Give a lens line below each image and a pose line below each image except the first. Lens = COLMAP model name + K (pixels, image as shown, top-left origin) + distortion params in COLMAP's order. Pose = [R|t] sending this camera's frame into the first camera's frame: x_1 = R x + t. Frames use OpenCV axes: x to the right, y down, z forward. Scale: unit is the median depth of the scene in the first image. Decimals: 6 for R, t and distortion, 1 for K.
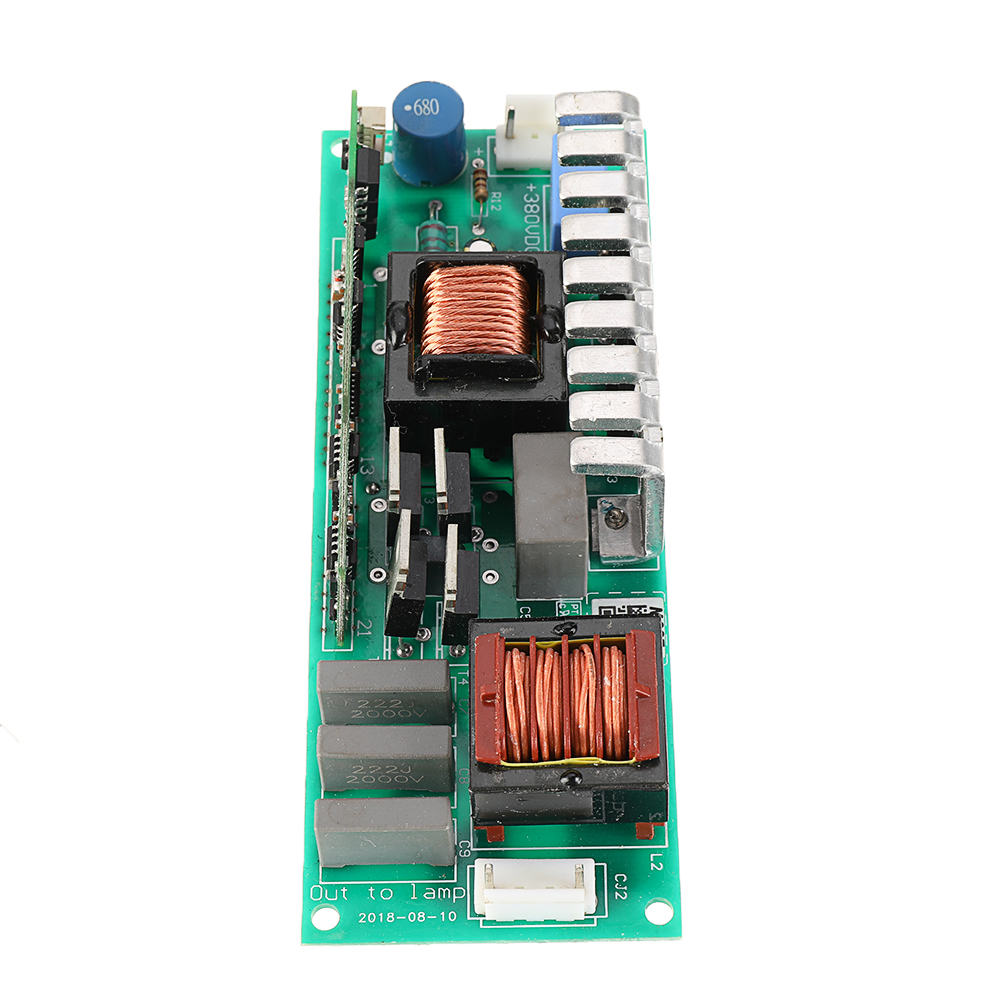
lens RADIAL K [[2924.2, 0, 500.0], [0, 2924.2, 500.0], [0, 0, 1]] dist [-0.265218, 0.032364]
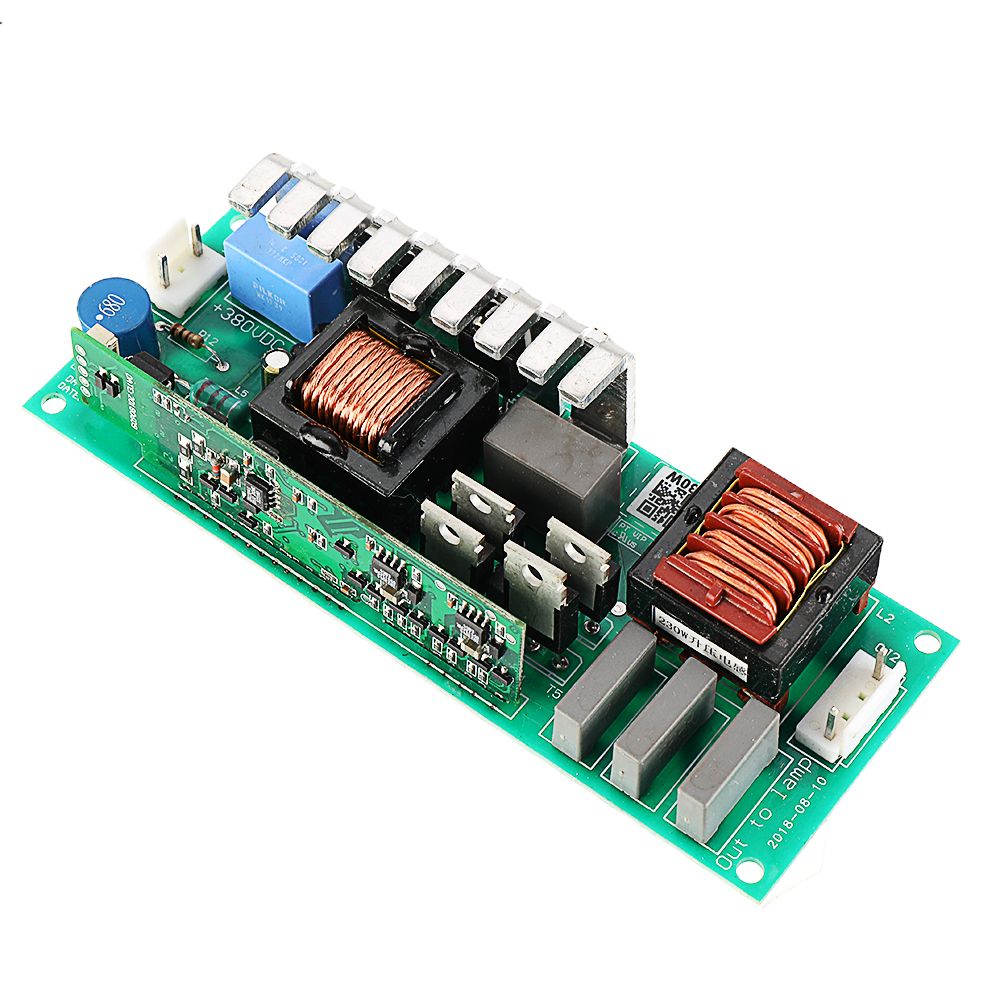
lens RADIAL K [[2721.7, 0, 500.0], [0, 2721.7, 500.0], [0, 0, 1]] dist [-0.189072, -0.608605]
pose [[0.614573, -0.661301, 0.430094, -0.420235], [0.679361, 0.720802, 0.137527, -0.135707], [-0.400959, 0.207669, 0.892247, 0.151236]]
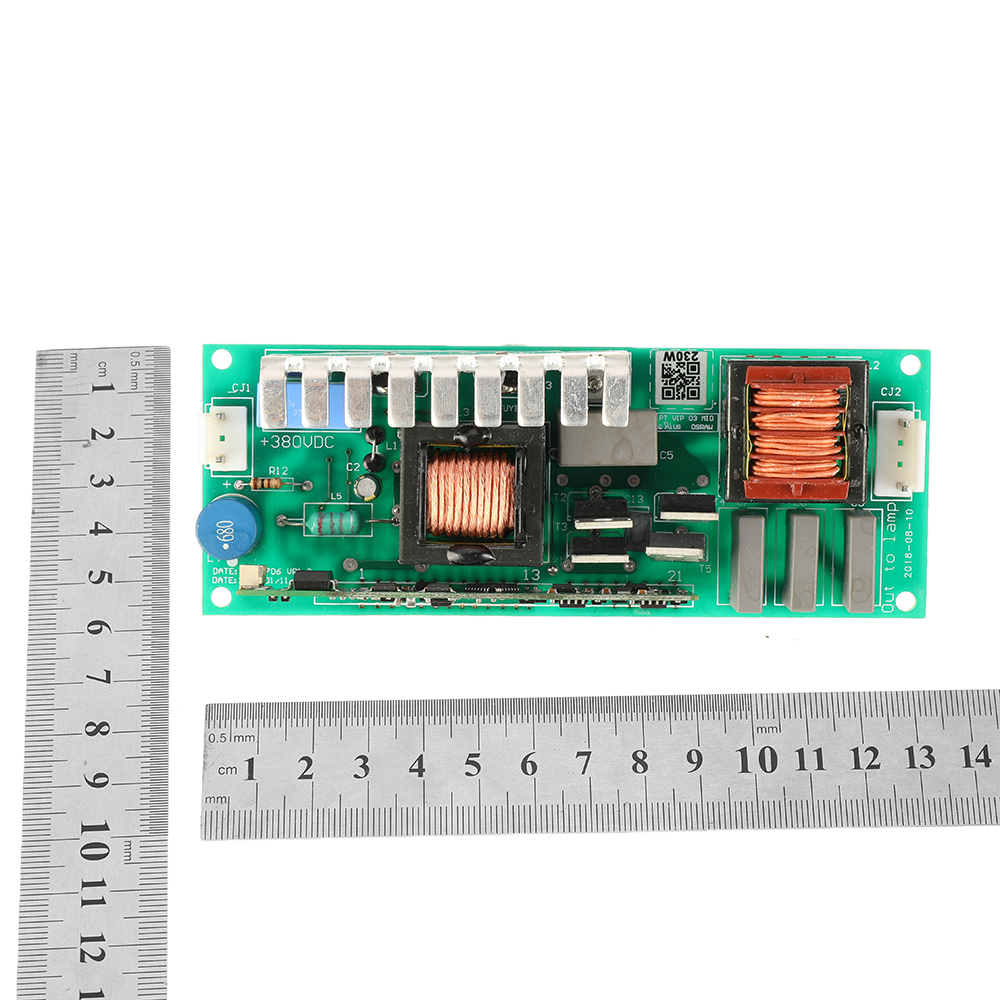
lens RADIAL K [[2721.7, 0, 500.0], [0, 2721.7, 500.0], [0, 0, 1]] dist [-0.189072, -0.608605]
pose [[0.016488, -0.998342, -0.055144, 0.056077], [0.856814, -0.014320, 0.515427, -0.674229], [-0.515362, -0.055747, 0.855157, -0.019890]]
